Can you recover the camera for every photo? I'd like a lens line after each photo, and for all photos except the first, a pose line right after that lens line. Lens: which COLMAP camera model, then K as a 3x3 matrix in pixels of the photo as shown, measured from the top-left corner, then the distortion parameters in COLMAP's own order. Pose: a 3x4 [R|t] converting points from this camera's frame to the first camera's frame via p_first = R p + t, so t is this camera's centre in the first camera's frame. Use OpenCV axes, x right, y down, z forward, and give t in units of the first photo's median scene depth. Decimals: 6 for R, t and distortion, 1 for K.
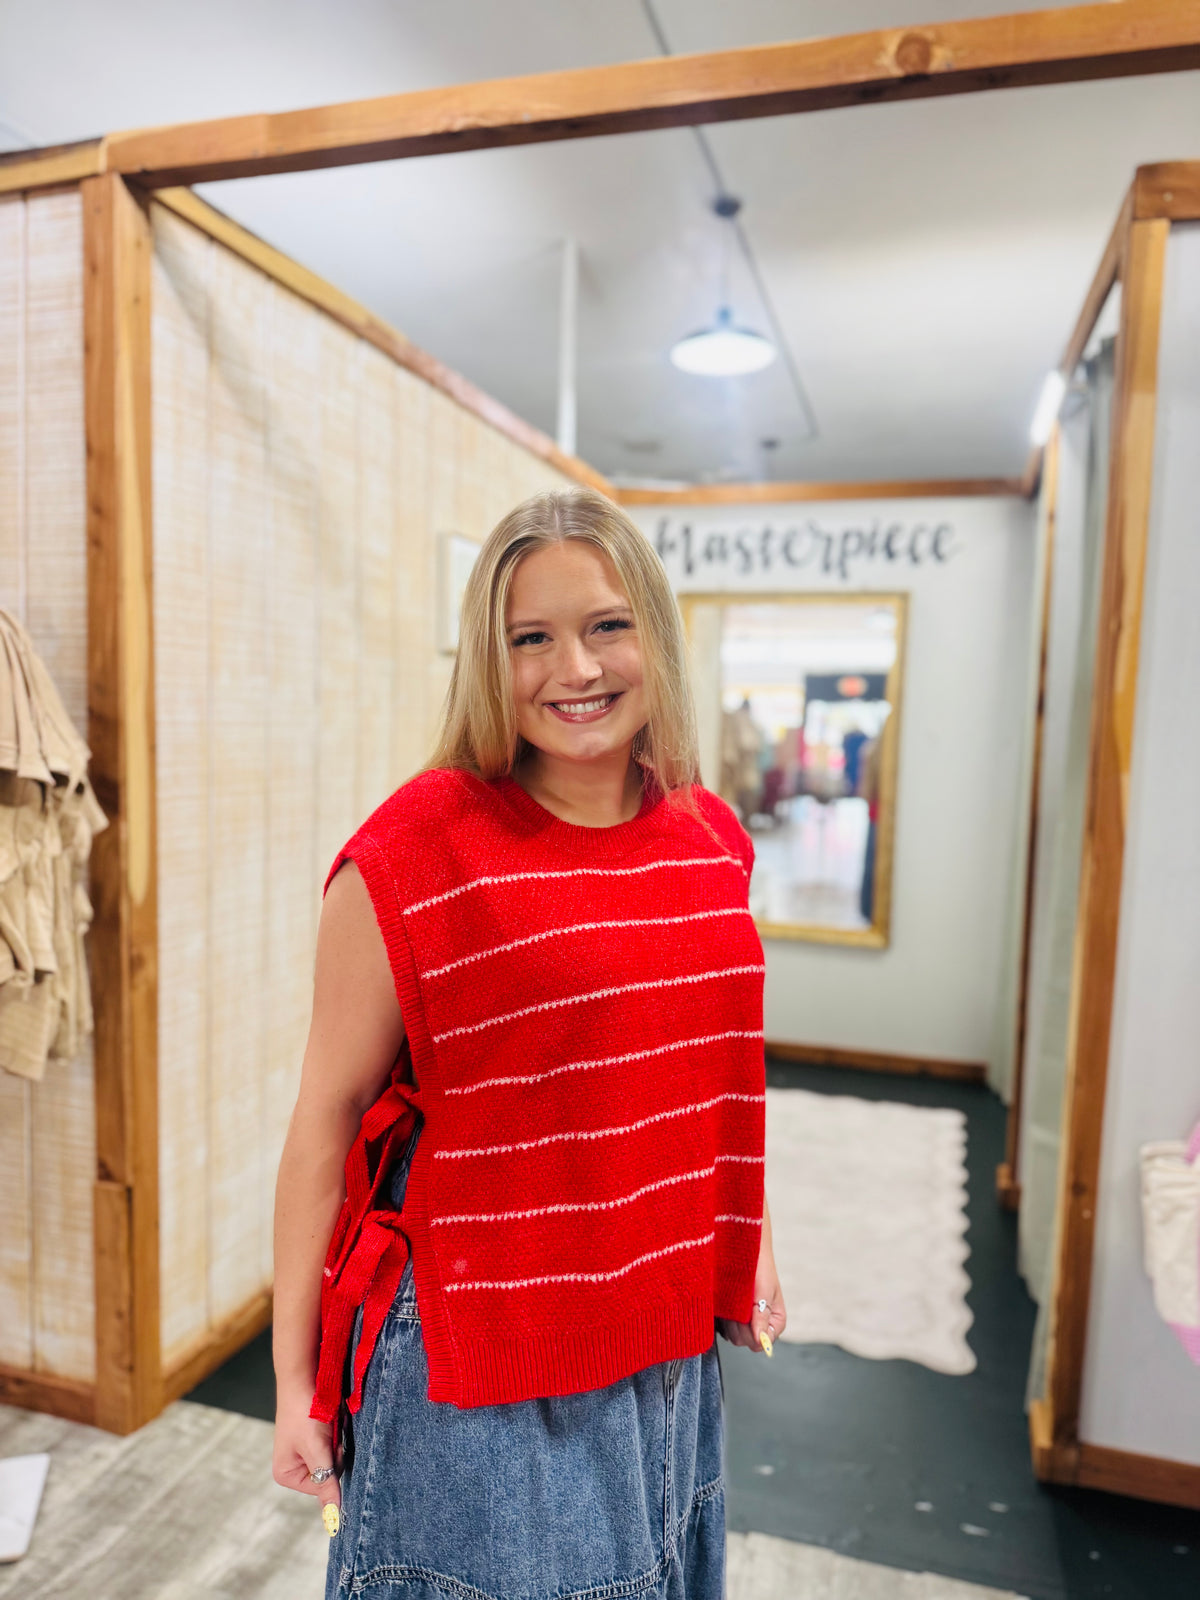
lens RADIAL K [[1163.3, 0, 600.0], [0, 1163.3, 800.0], [0, 0, 1]] dist [0.062371, -0.069893]
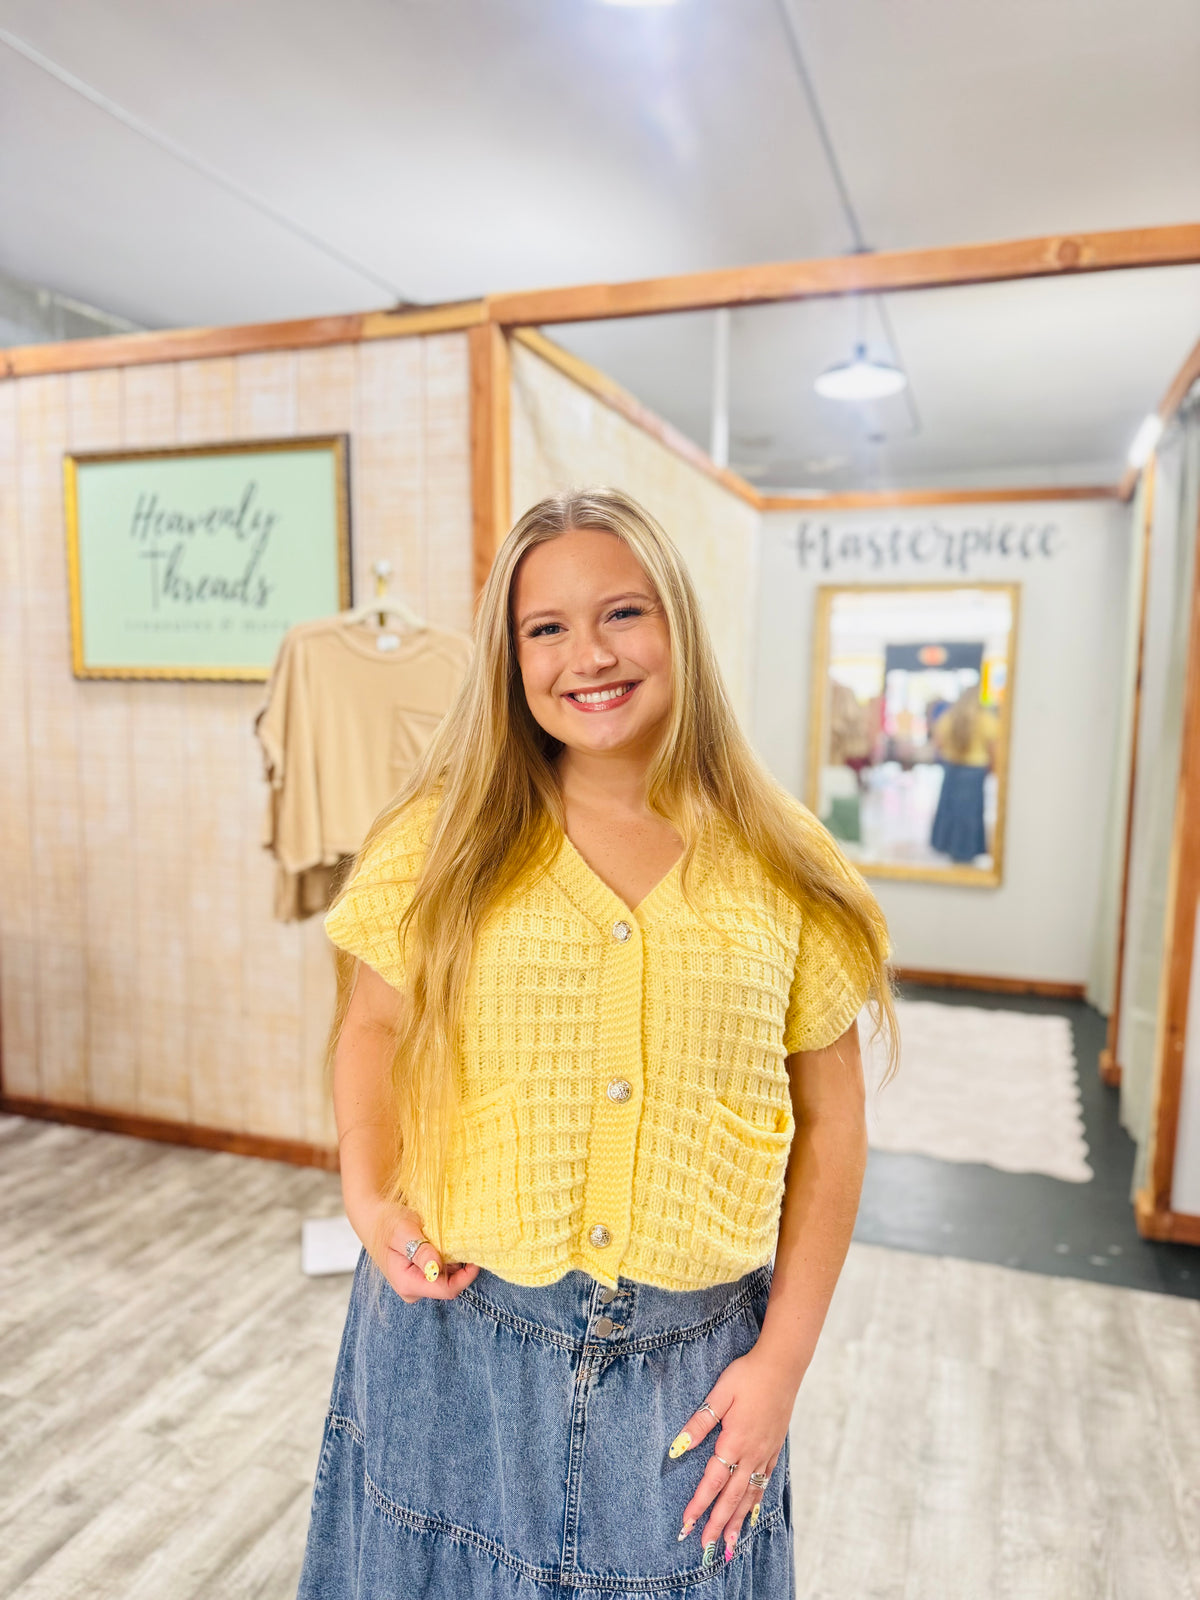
lens RADIAL K [[1171.9, 0, 600.0], [0, 1171.9, 800.0], [0, 0, 1]] dist [0.061979, -0.110967]
pose [[0.998654, -0.005562, -0.051573, -0.102137], [0.006835, 0.999676, 0.024535, 0.008474], [0.051420, -0.024854, 0.998368, -0.218595]]
